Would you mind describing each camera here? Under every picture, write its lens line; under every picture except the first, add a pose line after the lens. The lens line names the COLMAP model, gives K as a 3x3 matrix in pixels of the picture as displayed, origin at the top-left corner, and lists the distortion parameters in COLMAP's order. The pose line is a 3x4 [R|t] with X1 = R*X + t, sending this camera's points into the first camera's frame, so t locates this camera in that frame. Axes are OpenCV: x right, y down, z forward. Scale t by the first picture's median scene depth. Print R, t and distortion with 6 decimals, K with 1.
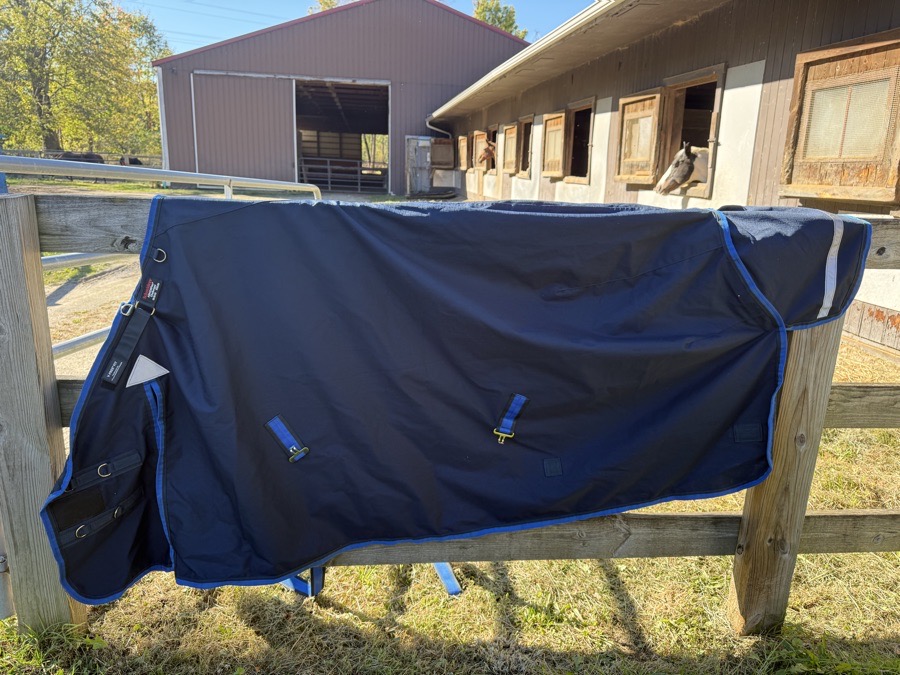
lens RADIAL K [[634.2, 0, 450.6], [0, 634.2, 334.7], [0, 0, 1]] dist [0.002202, -0.013610]
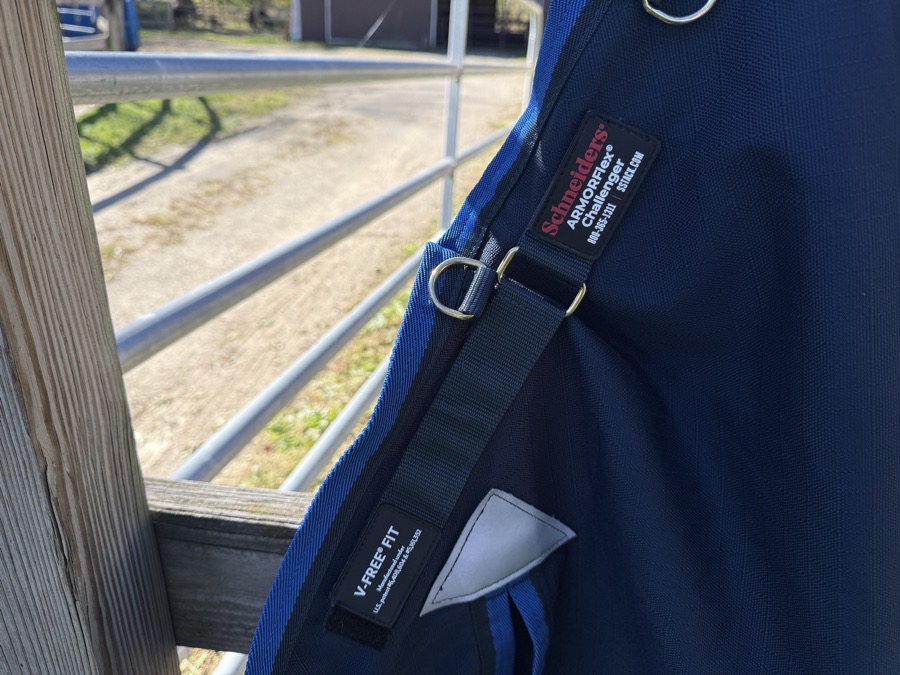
lens RADIAL K [[634.2, 0, 447.3], [0, 634.2, 340.3], [0, 0, 1]] dist [0.002202, -0.013610]
pose [[0.982083, 0.091742, -0.164612, -0.152416], [-0.057770, 0.978008, 0.200407, -0.019801], [0.179378, -0.187307, 0.965784, 0.256629]]
